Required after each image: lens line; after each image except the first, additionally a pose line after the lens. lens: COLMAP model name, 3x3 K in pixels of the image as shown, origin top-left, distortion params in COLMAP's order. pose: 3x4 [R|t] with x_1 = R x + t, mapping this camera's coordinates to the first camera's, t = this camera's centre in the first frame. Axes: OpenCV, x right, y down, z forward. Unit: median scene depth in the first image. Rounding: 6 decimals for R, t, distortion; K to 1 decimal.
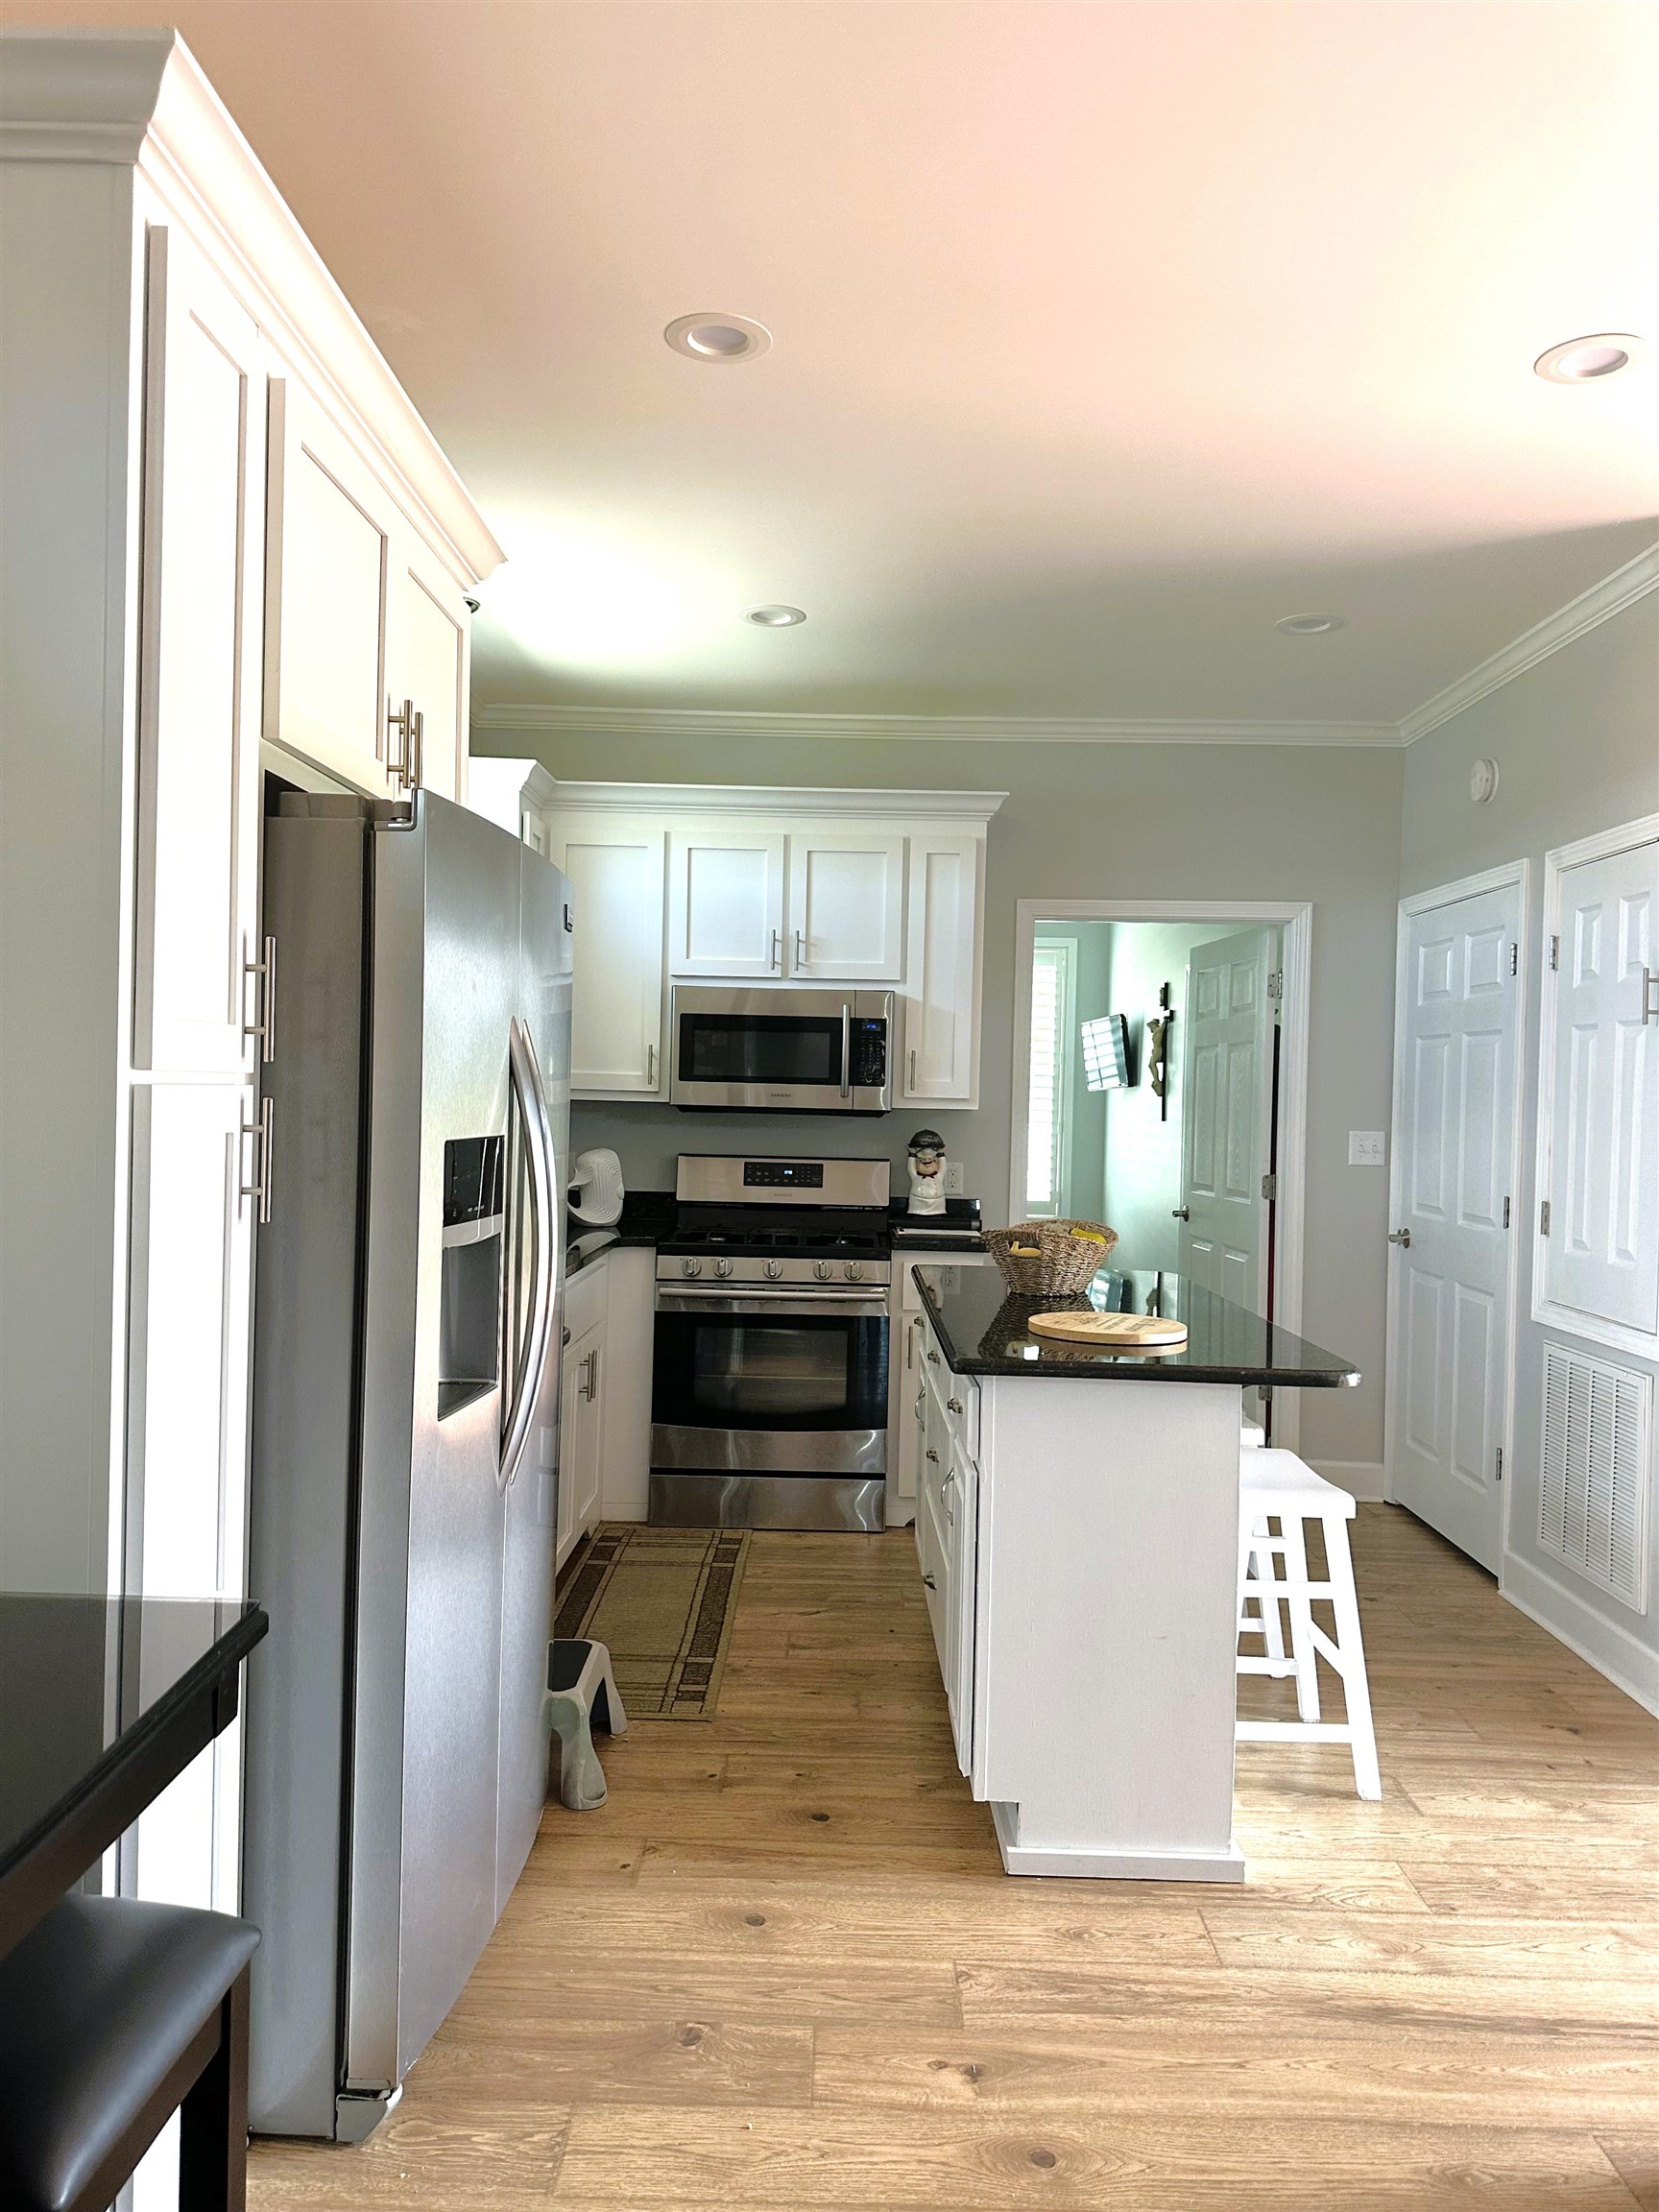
lens RADIAL K [[1568.0, 0, 826.4], [0, 1568.0, 1108.2], [0, 0, 1]] dist [0.031187, -0.004405]
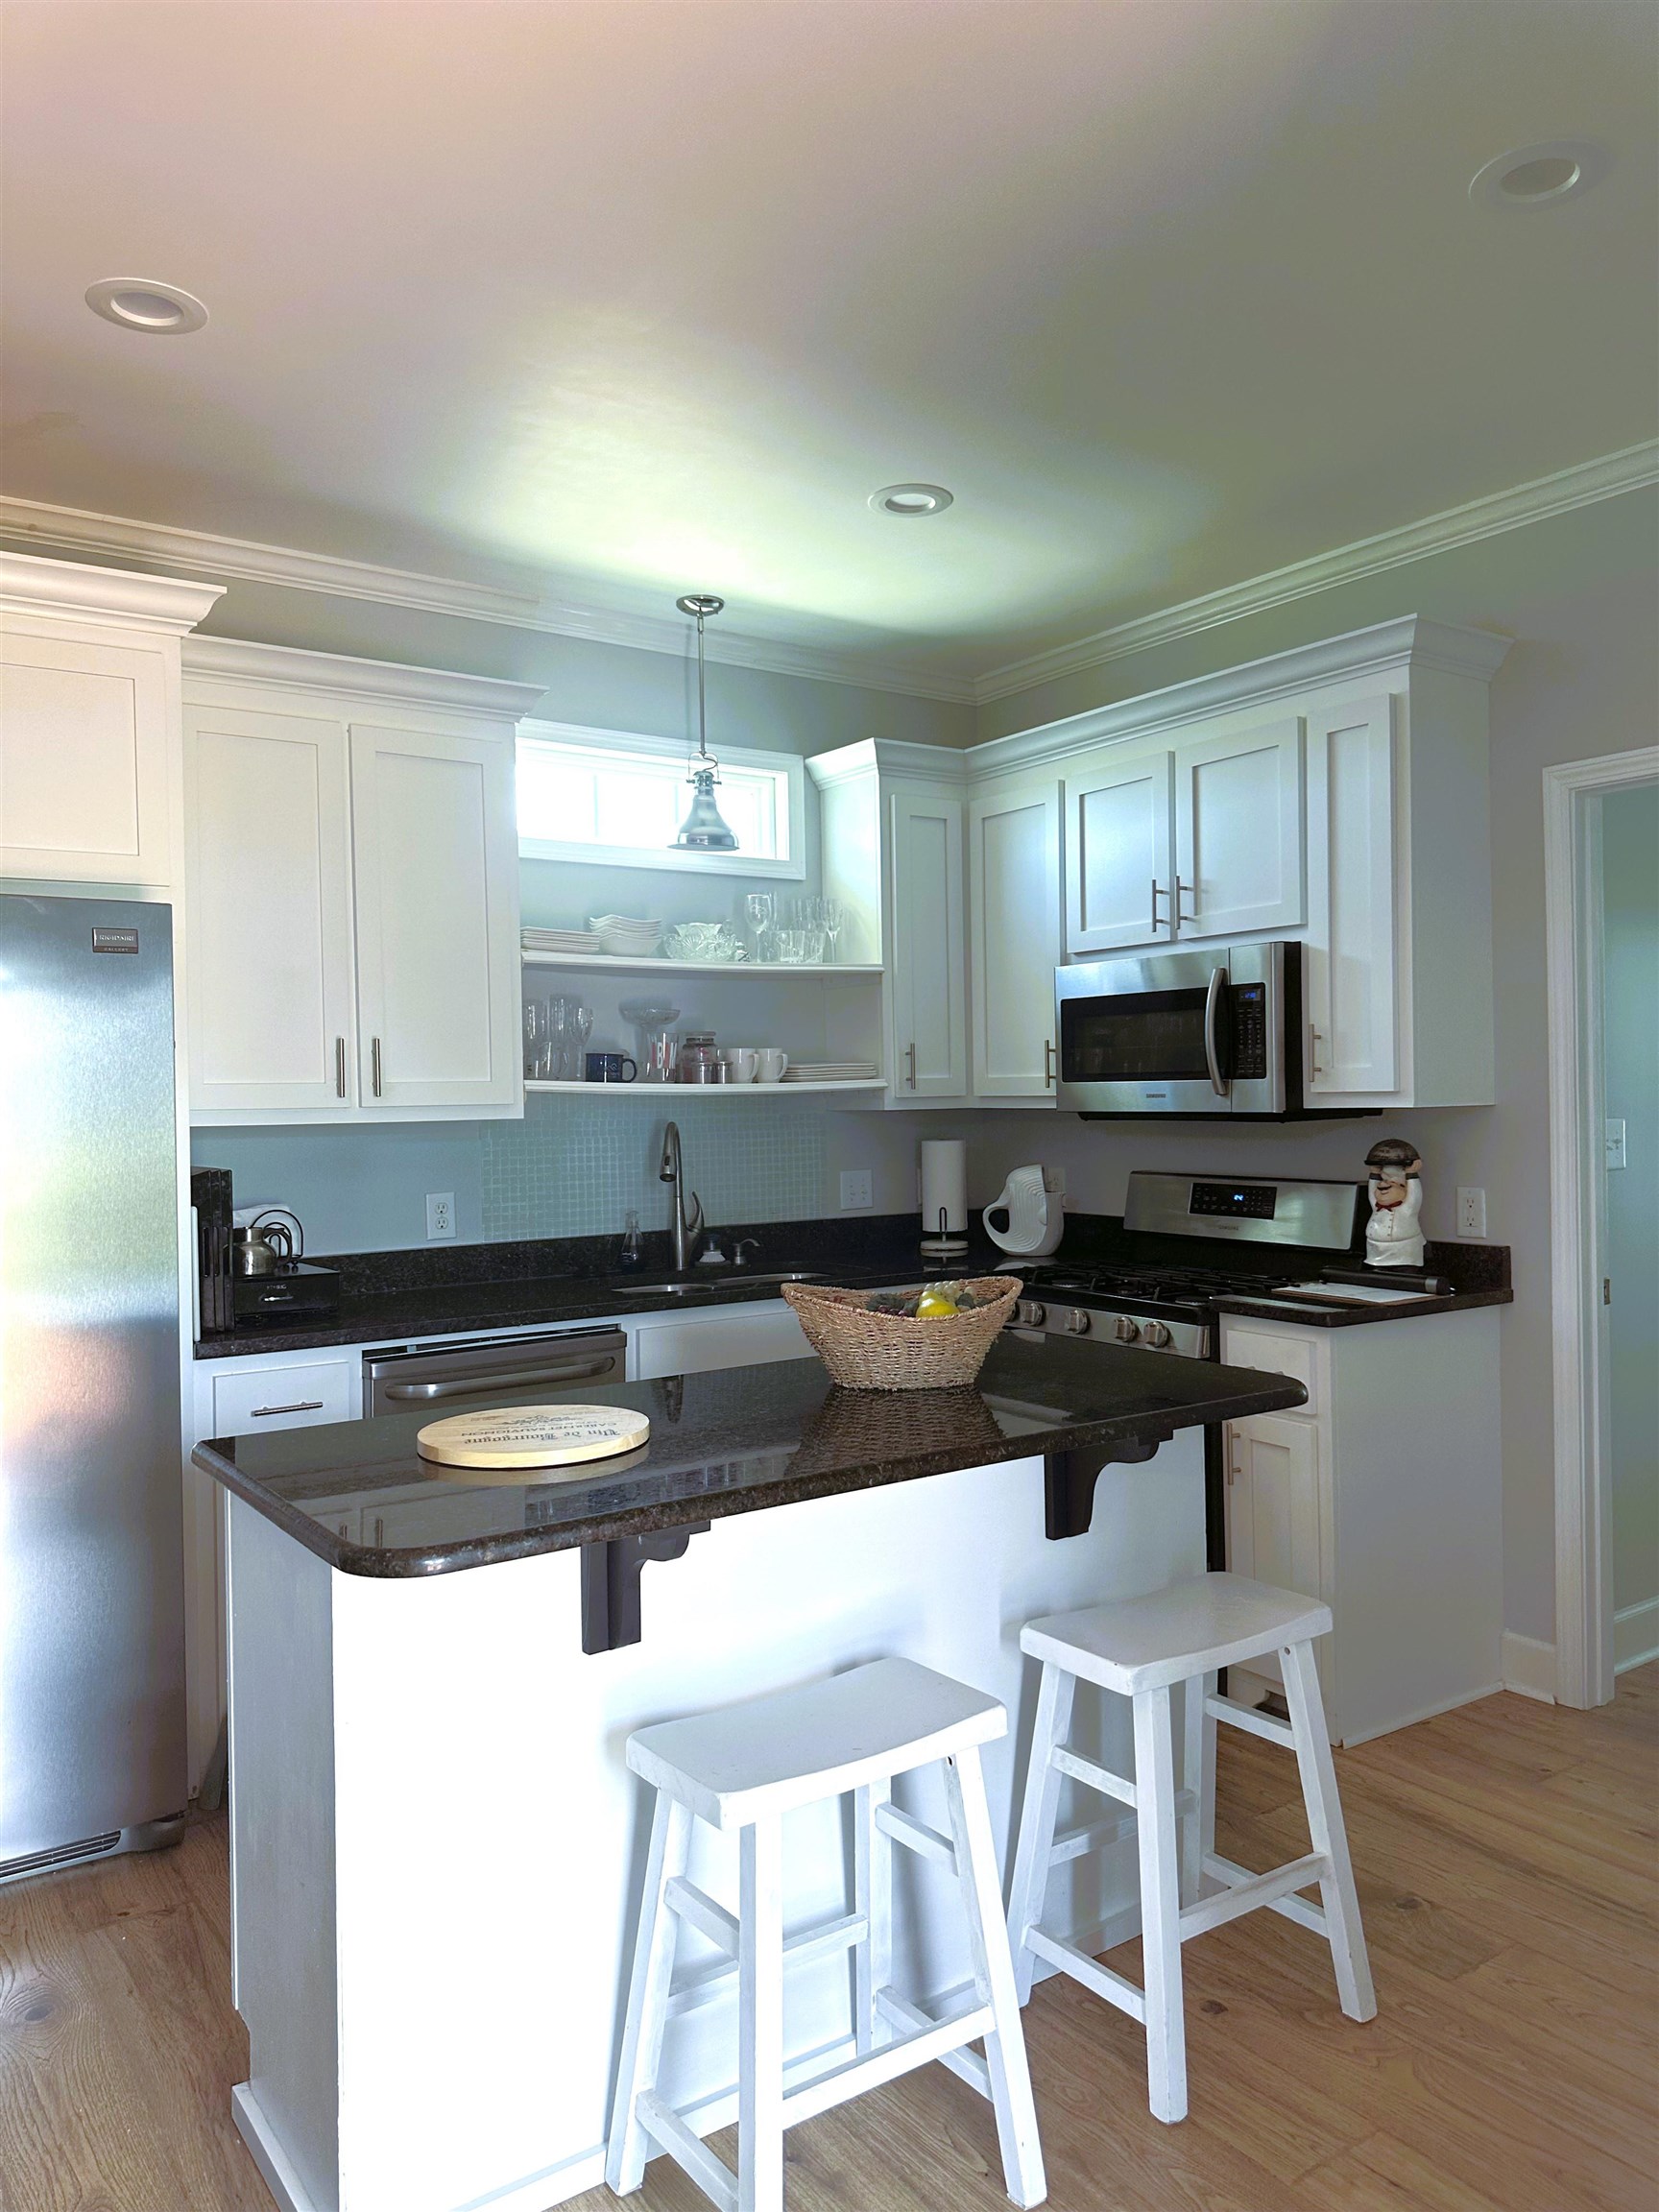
lens RADIAL K [[1568.0, 0, 823.6], [0, 1568.0, 1103.5], [0, 0, 1]] dist [0.031187, -0.004405]
pose [[0.572367, -0.028569, -0.819500, 0.495051], [0.021681, 0.999571, -0.019704, 0.006887], [0.819711, -0.006490, 0.572740, 0.425310]]
